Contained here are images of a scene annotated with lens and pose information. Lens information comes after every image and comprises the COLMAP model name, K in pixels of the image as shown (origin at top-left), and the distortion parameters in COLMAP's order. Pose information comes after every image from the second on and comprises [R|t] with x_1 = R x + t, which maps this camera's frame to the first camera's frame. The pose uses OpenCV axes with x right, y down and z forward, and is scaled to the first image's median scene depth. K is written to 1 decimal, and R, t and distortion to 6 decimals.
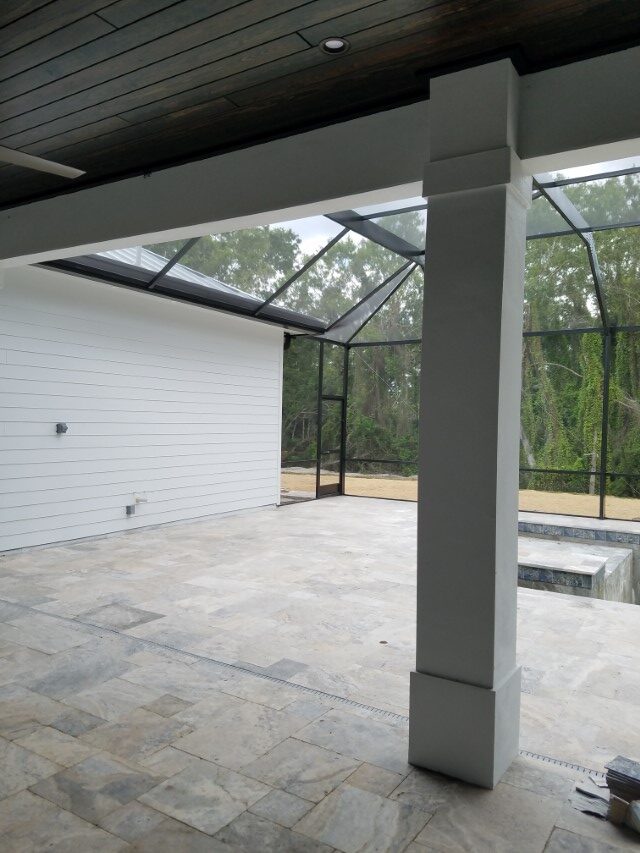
lens RADIAL K [[720.4, 0, 320.0], [0, 720.4, 426.5], [0, 0, 1]] dist [0.008351, 0.009545]
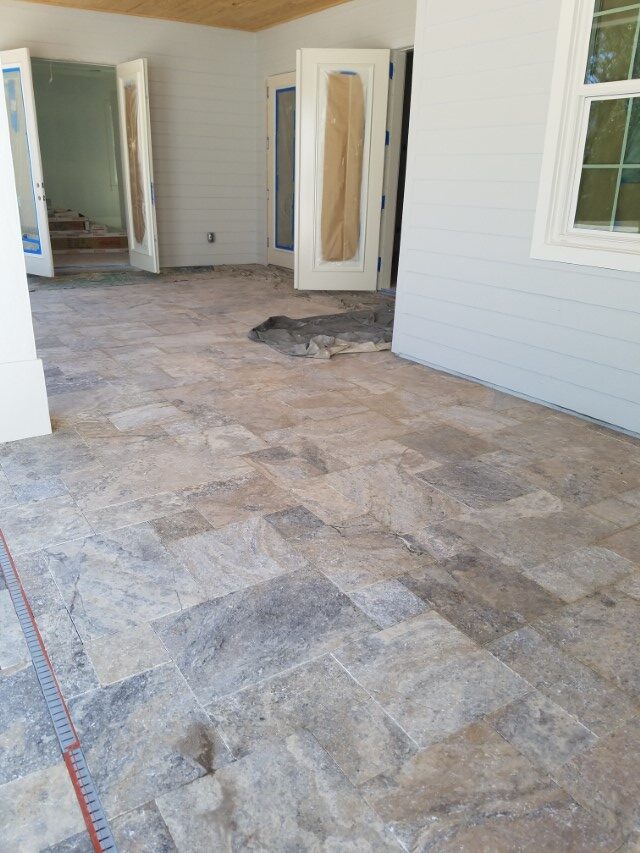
lens RADIAL K [[697.9, 0, 320.0], [0, 697.9, 426.5], [0, 0, 1]] dist [0.003295, -0.004919]
pose [[-0.916907, -0.166832, 0.362560, -0.088113], [-0.036003, 0.939311, 0.341174, 0.005243], [-0.397475, 0.299771, -0.867267, 0.229702]]
